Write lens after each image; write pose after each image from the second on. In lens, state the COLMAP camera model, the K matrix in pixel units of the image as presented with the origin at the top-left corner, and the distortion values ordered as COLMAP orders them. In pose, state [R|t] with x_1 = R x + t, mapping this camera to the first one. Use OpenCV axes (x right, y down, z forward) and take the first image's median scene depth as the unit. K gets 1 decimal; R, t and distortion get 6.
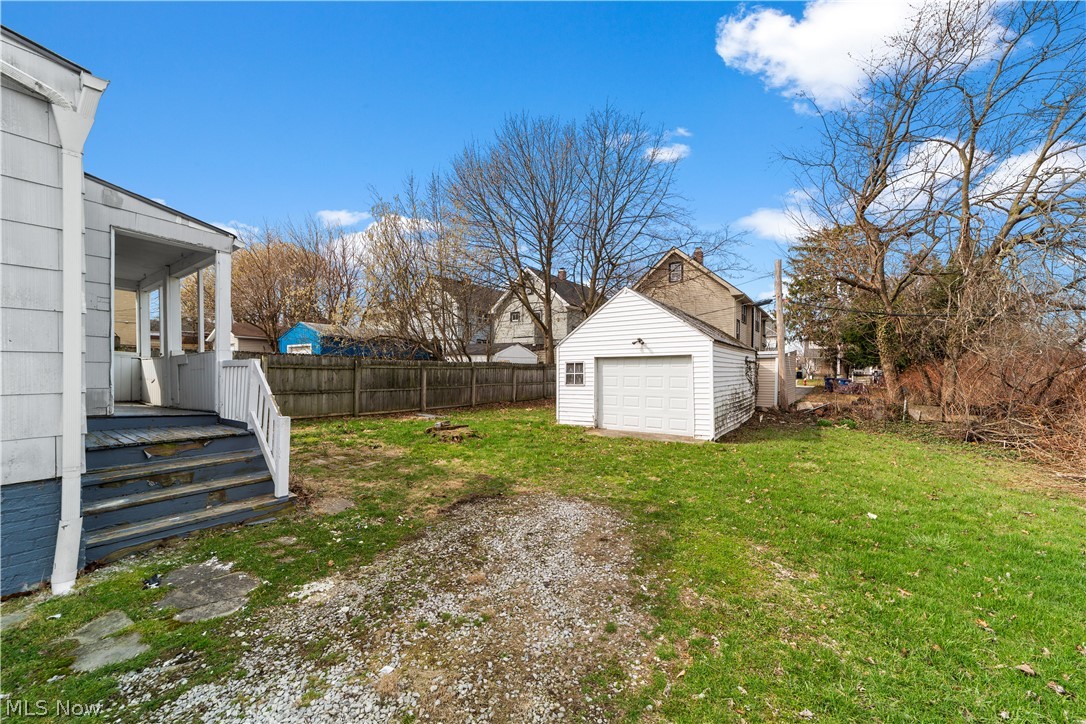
lens RADIAL K [[421.5, 0, 545.2], [0, 421.5, 368.6], [0, 0, 1]] dist [-0.009017, 0.005298]
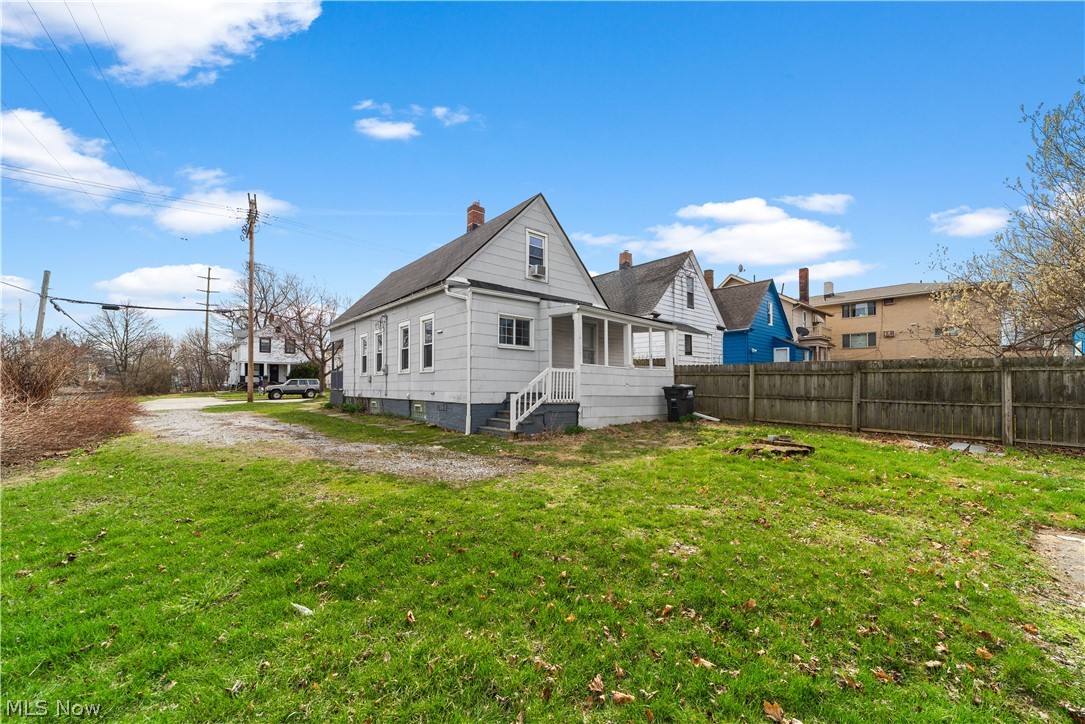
lens RADIAL K [[421.1, 0, 542.1], [0, 421.1, 365.9], [0, 0, 1]] dist [-0.009017, 0.005298]
pose [[-0.241366, -0.041813, -0.969533, 0.555106], [-0.002141, 0.999092, -0.042555, 0.023028], [0.970432, -0.008195, -0.241236, 0.646221]]
